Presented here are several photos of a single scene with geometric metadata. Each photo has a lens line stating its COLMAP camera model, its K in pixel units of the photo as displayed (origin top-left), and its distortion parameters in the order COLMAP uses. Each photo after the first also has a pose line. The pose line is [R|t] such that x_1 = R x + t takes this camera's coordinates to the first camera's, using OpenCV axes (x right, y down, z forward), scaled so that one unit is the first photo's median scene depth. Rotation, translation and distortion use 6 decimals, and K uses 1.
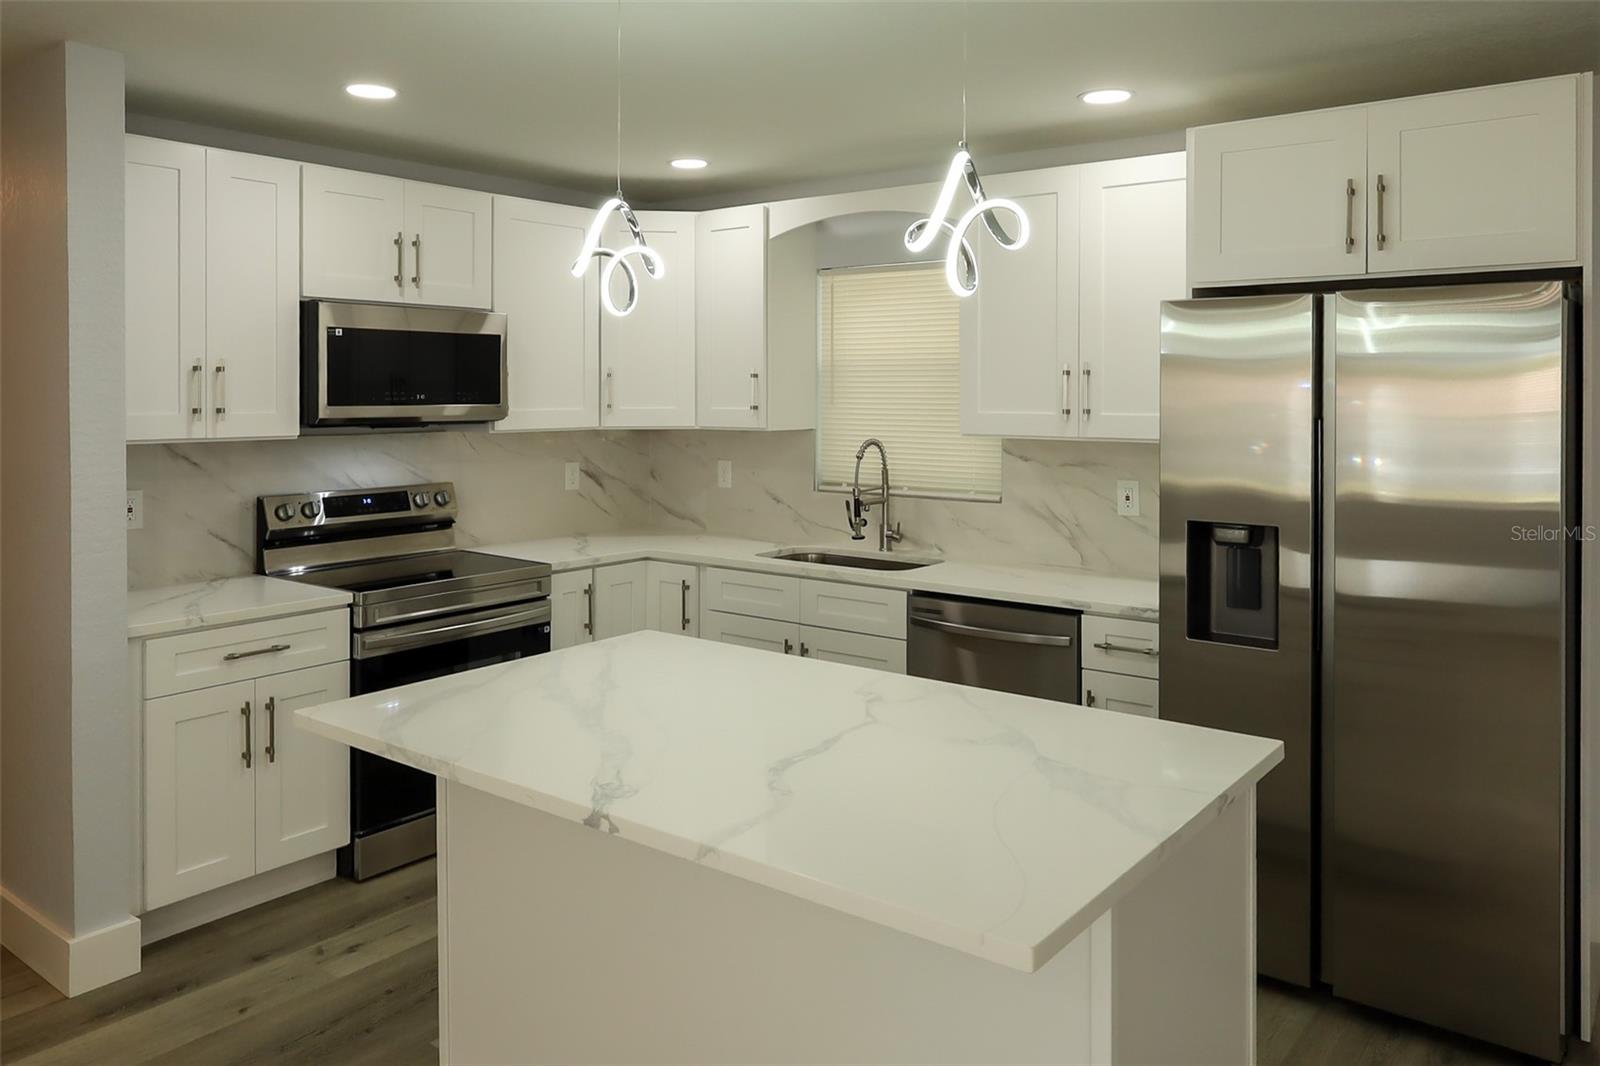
lens RADIAL K [[1174.1, 0, 797.8], [0, 1174.1, 397.4], [0, 0, 1]] dist [-0.004627, -0.001483]
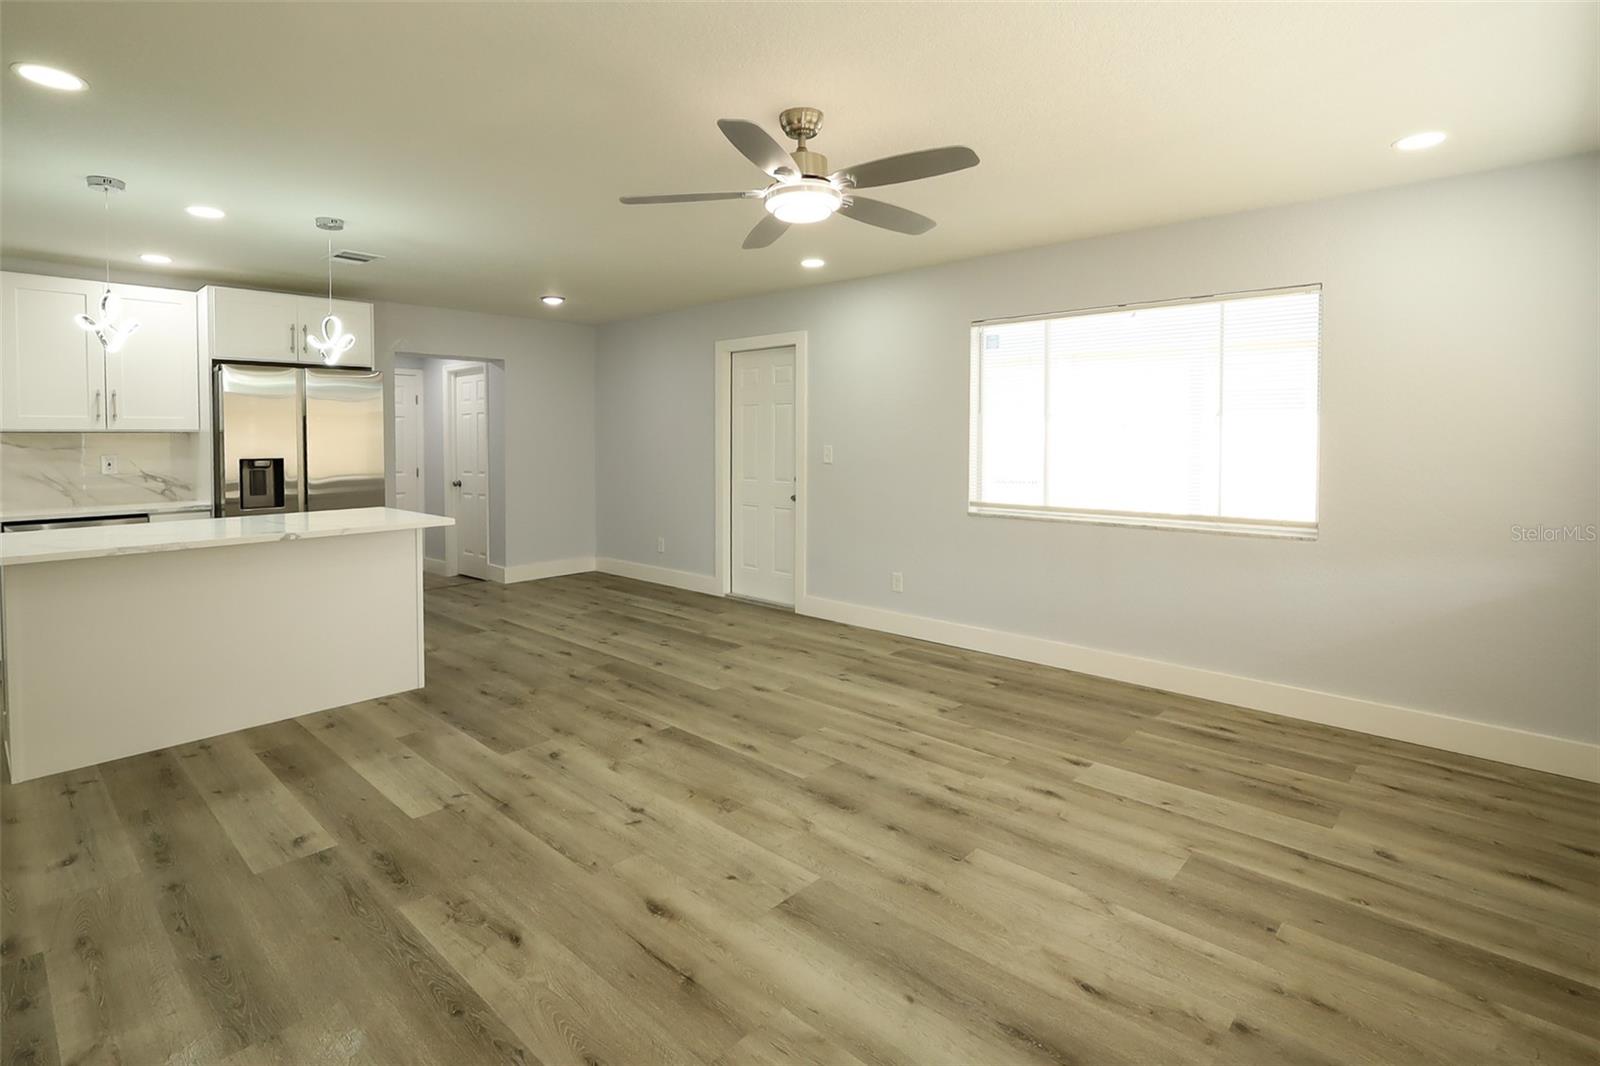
lens RADIAL K [[774.8, 0, 793.4], [0, 774.8, 451.6], [0, 0, 1]] dist [0.001804, 0.000331]
pose [[0.087249, -0.018224, 0.996020, -0.827237], [0.011011, 0.999789, 0.017328, 0.055505], [-0.996126, 0.009455, 0.087431, -0.174937]]
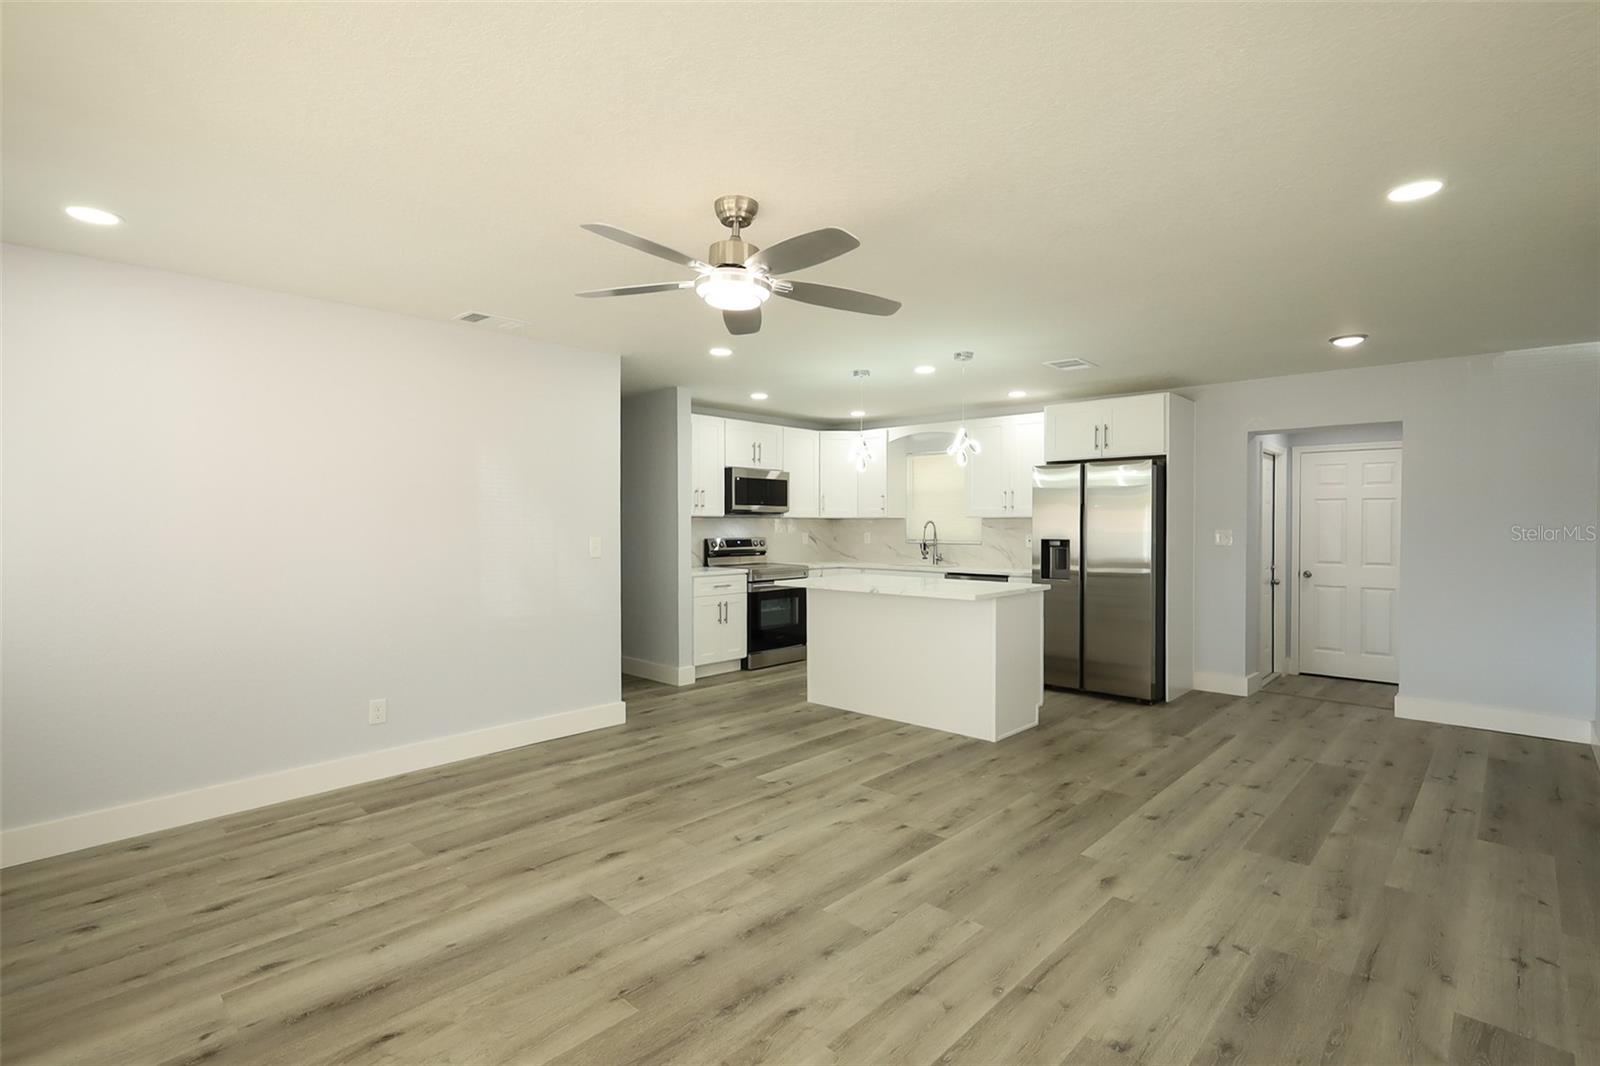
lens RADIAL K [[763.7, 0, 788.5], [0, 763.7, 525.4], [0, 0, 1]] dist [-0.002840, 0.000022]
pose [[0.994951, 0.002108, -0.100345, -0.083455], [-0.002509, 0.999989, -0.003867, 0.058134], [0.100335, 0.004099, 0.994945, -0.744283]]
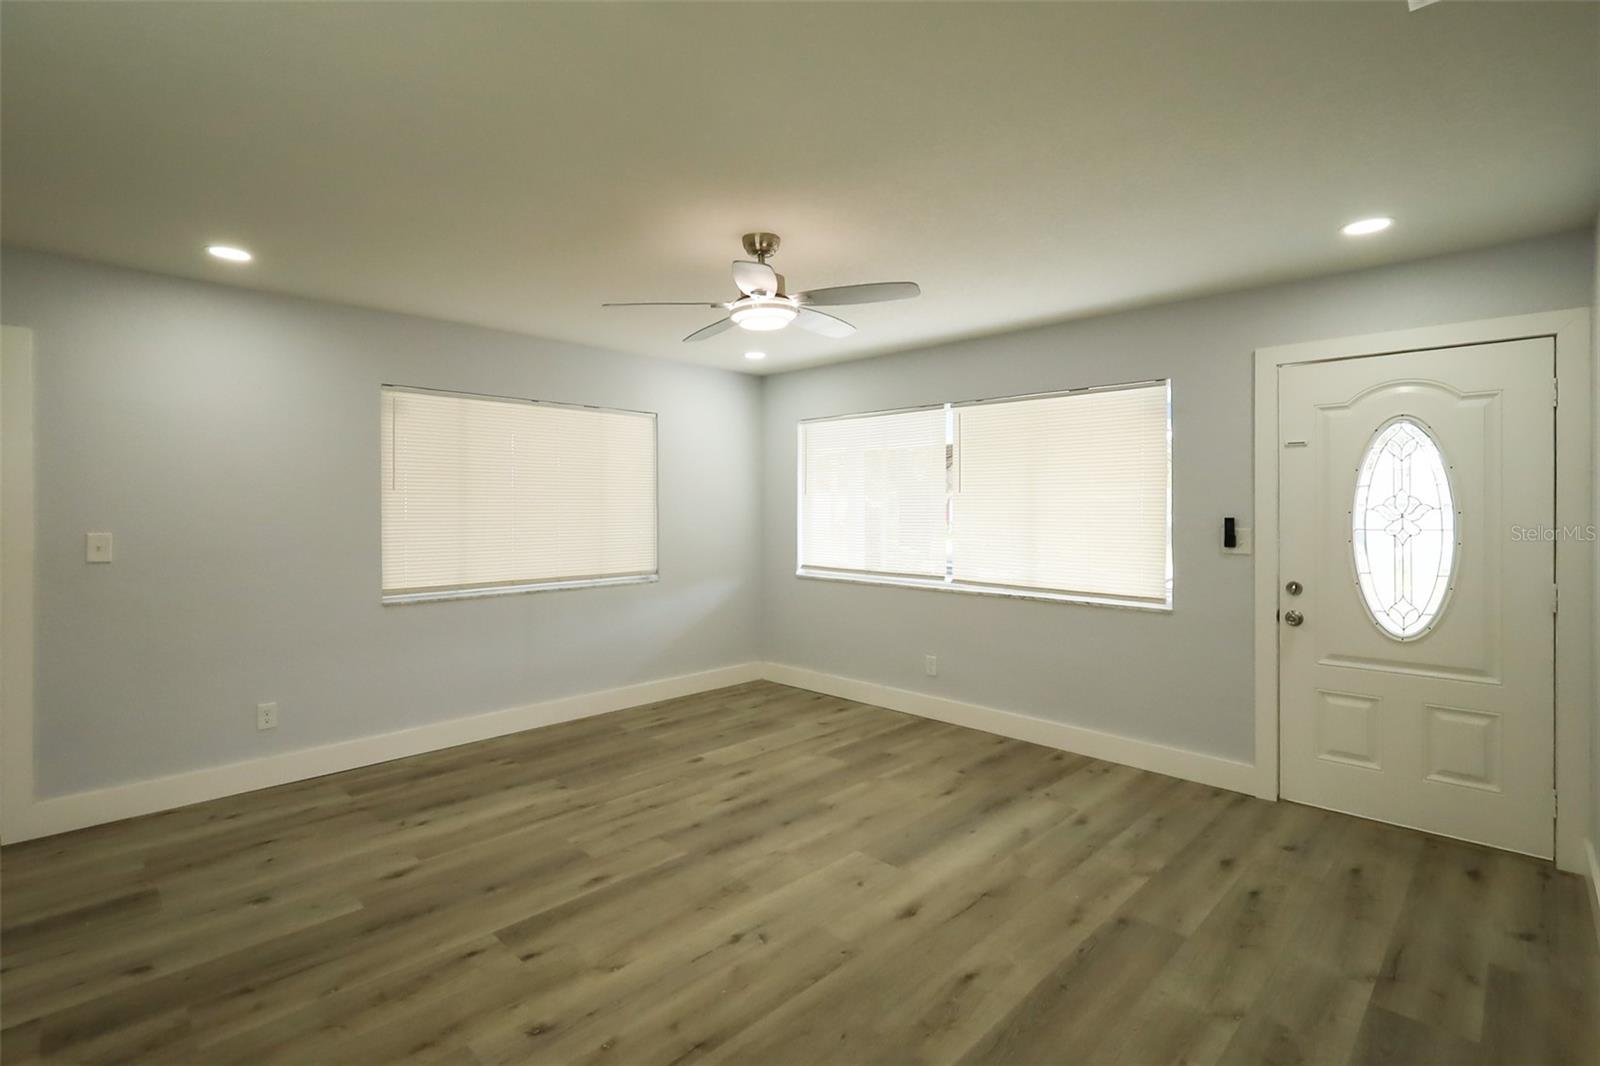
lens RADIAL K [[763.7, 0, 788.5], [0, 763.7, 525.4], [0, 0, 1]] dist [-0.002840, 0.000022]
pose [[-0.992856, 0.000265, 0.119322, -0.299260], [0.004295, 0.999429, 0.033516, 0.034942], [-0.119245, 0.033789, -0.992290, 0.579592]]
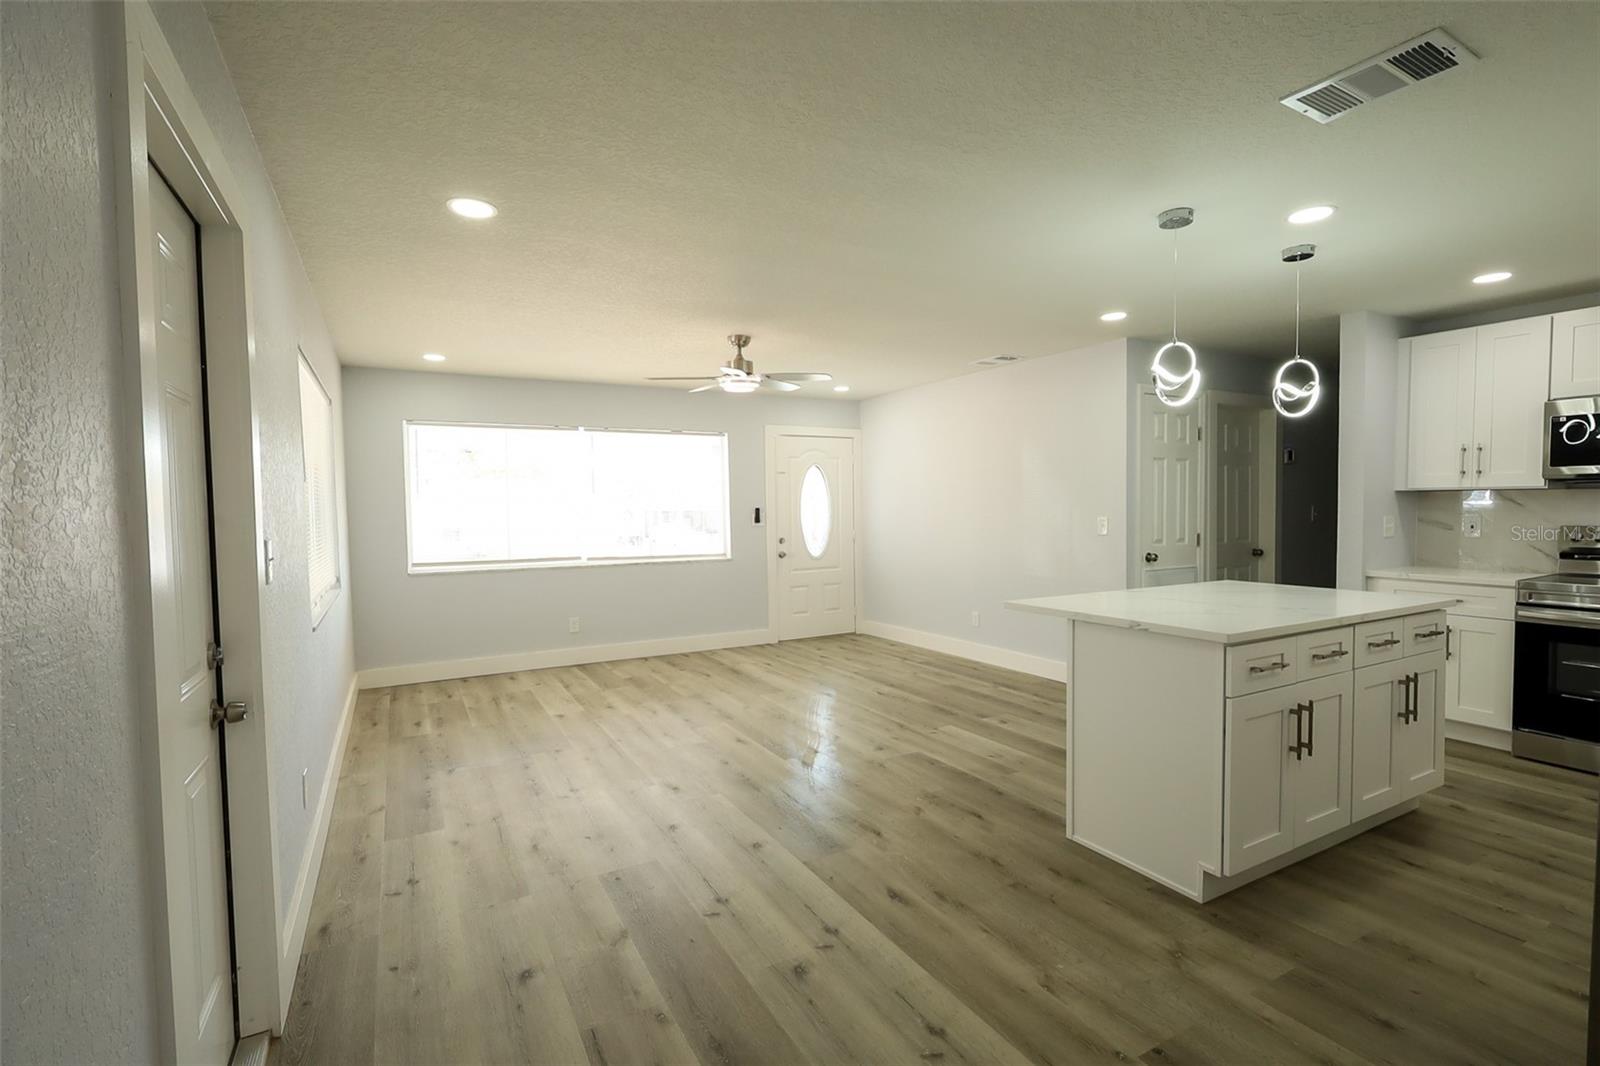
lens RADIAL K [[731.1, 0, 820.2], [0, 731.1, 574.6], [0, 0, 1]] dist [-0.001242, -0.000039]
pose [[-0.373165, 0.095320, -0.922855, 0.814378], [0.005534, 0.994919, 0.100526, 0.041586], [0.927749, 0.032405, -0.371796, 0.410987]]
